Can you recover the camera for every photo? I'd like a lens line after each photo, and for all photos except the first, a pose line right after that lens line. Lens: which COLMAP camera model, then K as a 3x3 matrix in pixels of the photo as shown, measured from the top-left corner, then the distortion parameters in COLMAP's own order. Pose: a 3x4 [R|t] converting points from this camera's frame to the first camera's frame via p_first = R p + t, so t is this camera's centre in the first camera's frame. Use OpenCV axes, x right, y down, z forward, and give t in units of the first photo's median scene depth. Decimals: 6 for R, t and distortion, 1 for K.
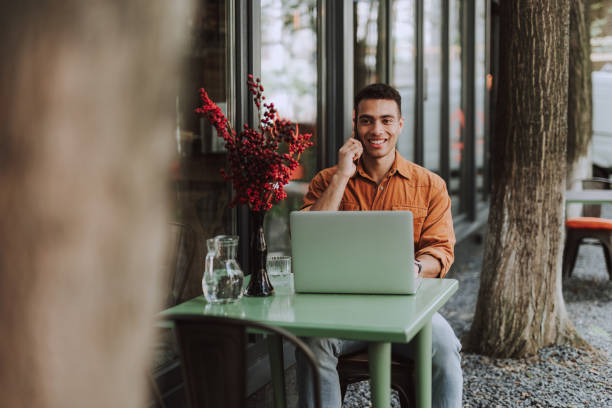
lens RADIAL K [[1210.4, 0, 306.0], [0, 1210.4, 204.0], [0, 0, 1]] dist [0.020554, -0.032667]
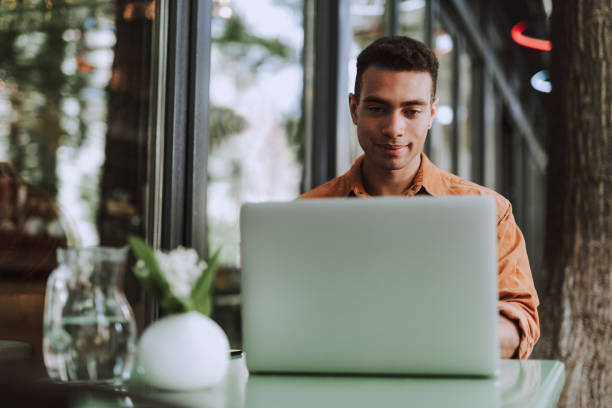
lens RADIAL K [[1210.4, 0, 306.0], [0, 1210.4, 204.0], [0, 0, 1]] dist [0.020554, -0.032667]
pose [[0.999637, 0.021871, 0.015735, 0.003935], [-0.019562, 0.990751, -0.134278, 0.045526], [-0.018526, 0.133922, 0.990819, 0.309840]]
